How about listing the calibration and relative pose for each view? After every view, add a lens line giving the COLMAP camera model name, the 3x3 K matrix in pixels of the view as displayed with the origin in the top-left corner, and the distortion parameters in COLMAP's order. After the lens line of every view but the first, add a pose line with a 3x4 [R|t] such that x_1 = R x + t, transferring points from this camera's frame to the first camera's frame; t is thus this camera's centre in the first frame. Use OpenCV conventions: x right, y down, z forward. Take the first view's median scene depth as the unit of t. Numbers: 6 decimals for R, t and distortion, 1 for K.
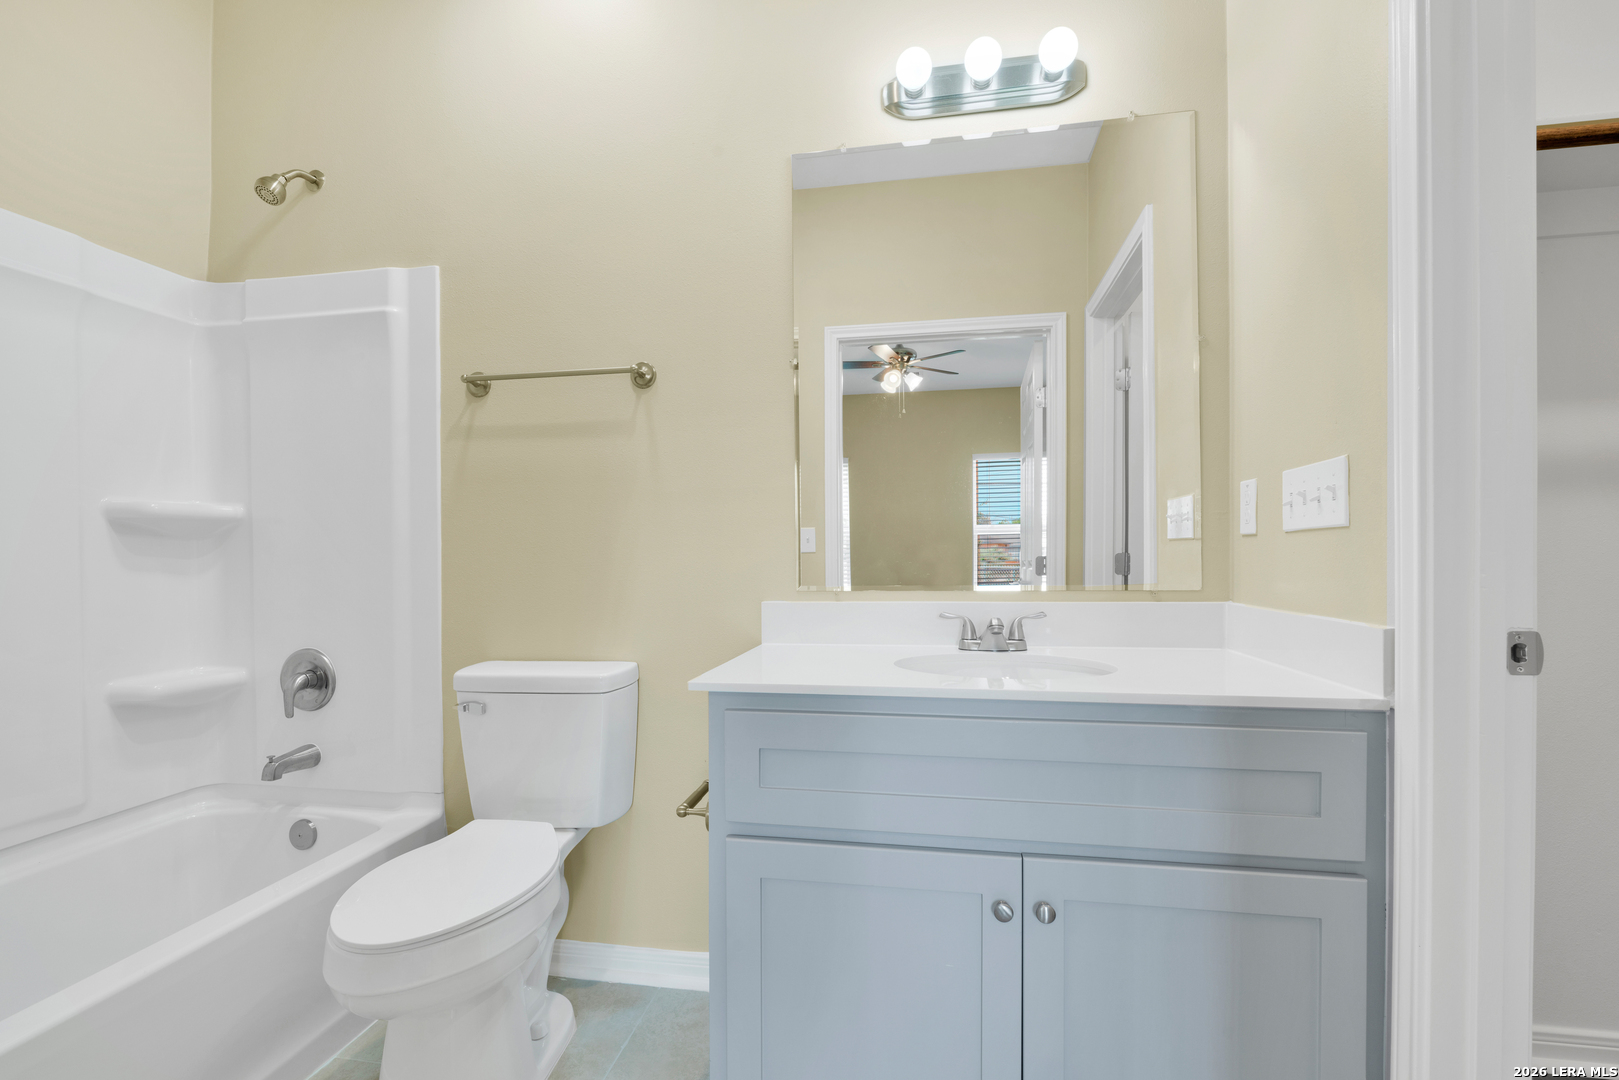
lens RADIAL K [[720.5, 0, 813.4], [0, 720.5, 556.6], [0, 0, 1]] dist [-0.000612, 0.000120]
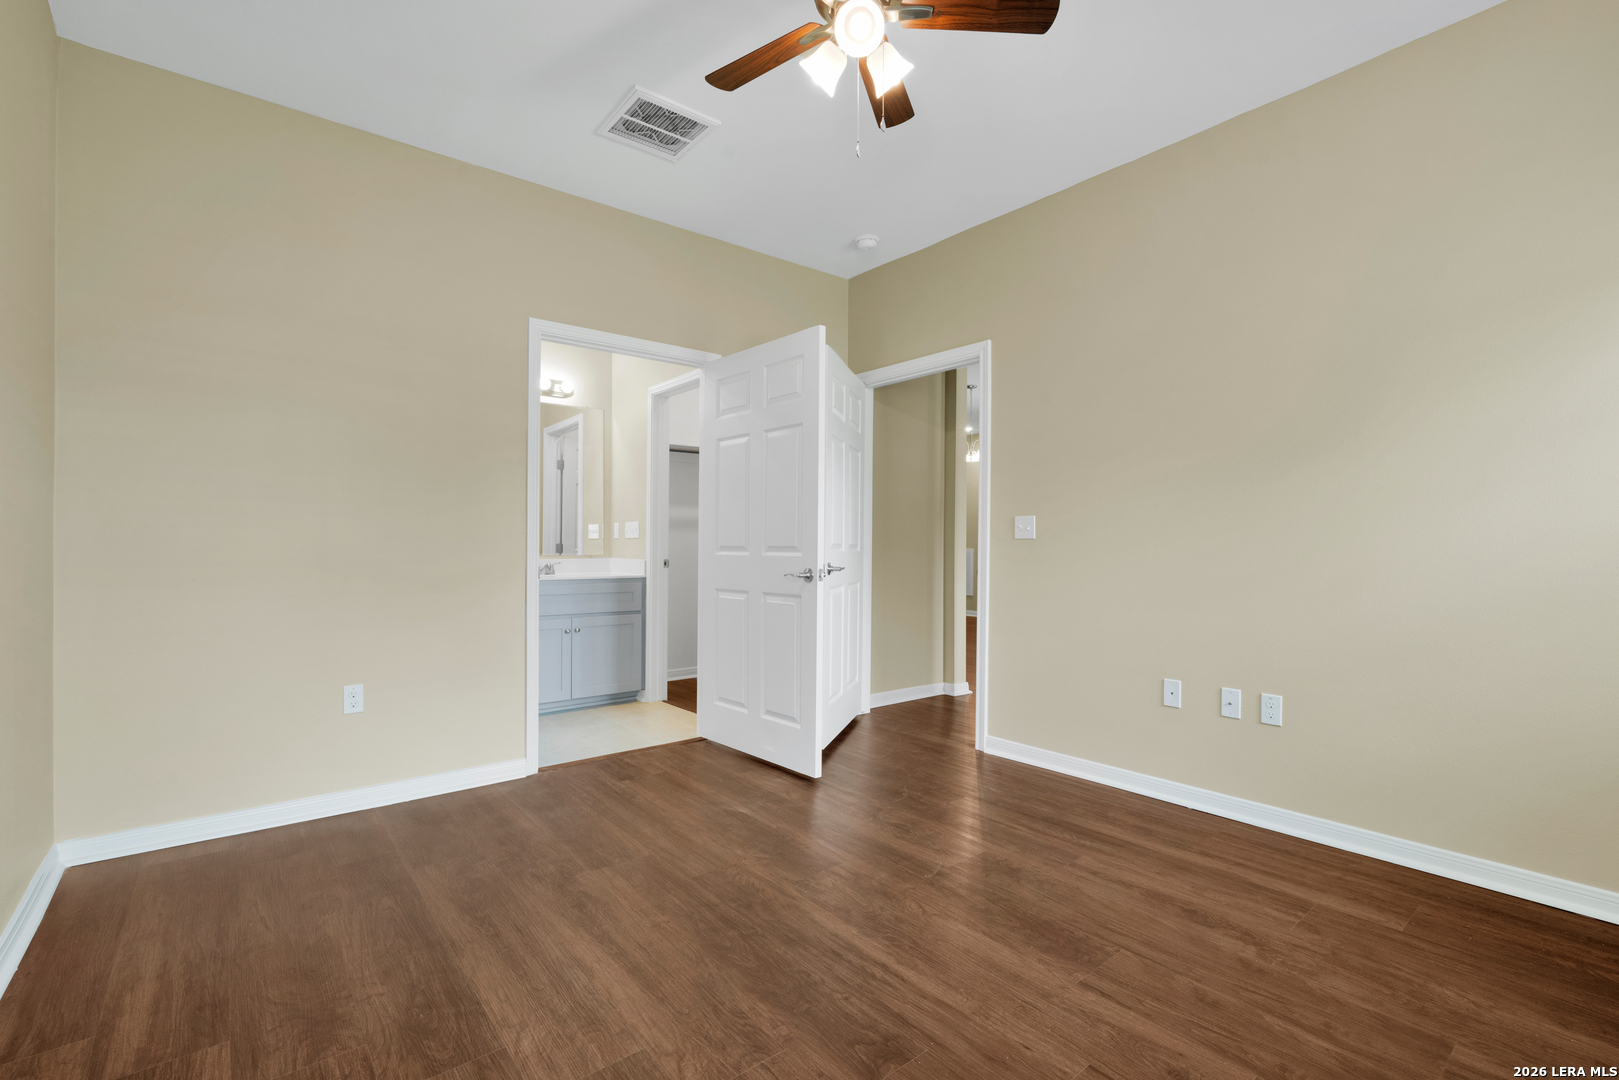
lens RADIAL K [[720.5, 0, 813.4], [0, 720.5, 556.6], [0, 0, 1]] dist [-0.000612, 0.000120]
pose [[0.662232, -0.005348, 0.749280, -0.855170], [-0.004463, 0.999929, 0.011082, 0.008493], [-0.749286, -0.010683, 0.662161, -1.255167]]
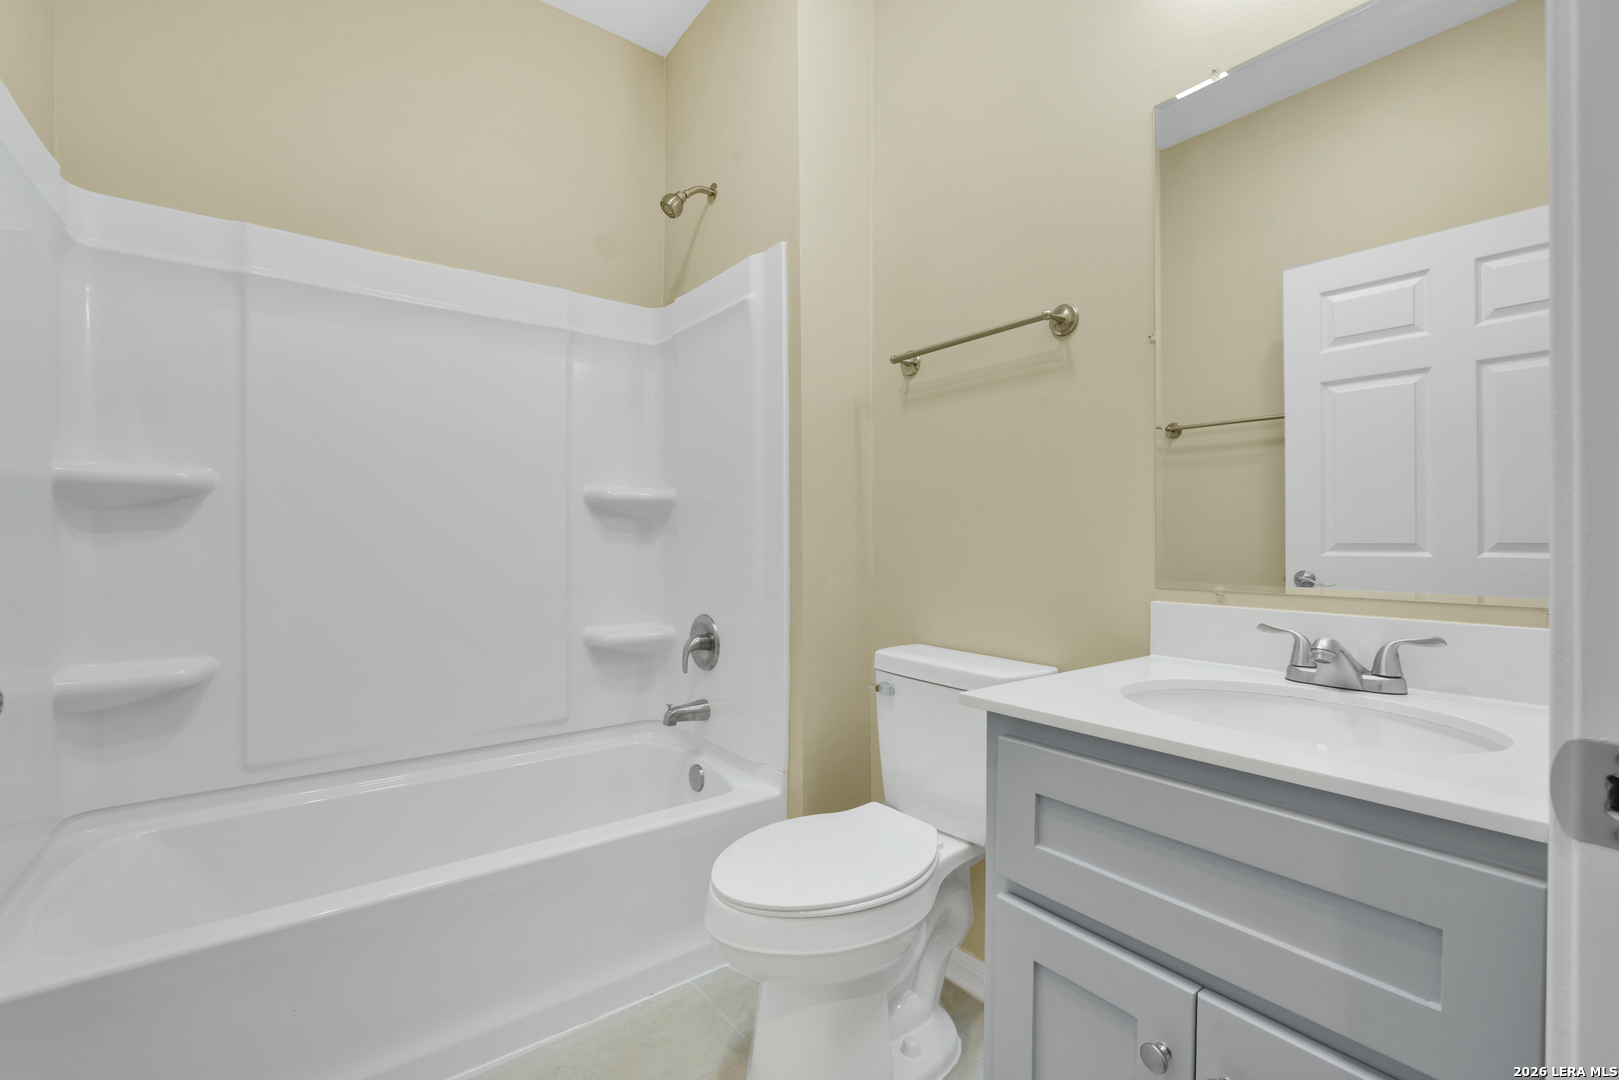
lens RADIAL K [[742.6, 0, 811.7], [0, 742.6, 561.9], [0, 0, 1]] dist [-0.001561, -0.000032]
pose [[0.746338, 0.023087, -0.665166, 0.198195], [-0.009593, 0.999668, 0.023934, 0.016911], [0.665498, -0.011482, 0.746312, 0.257147]]
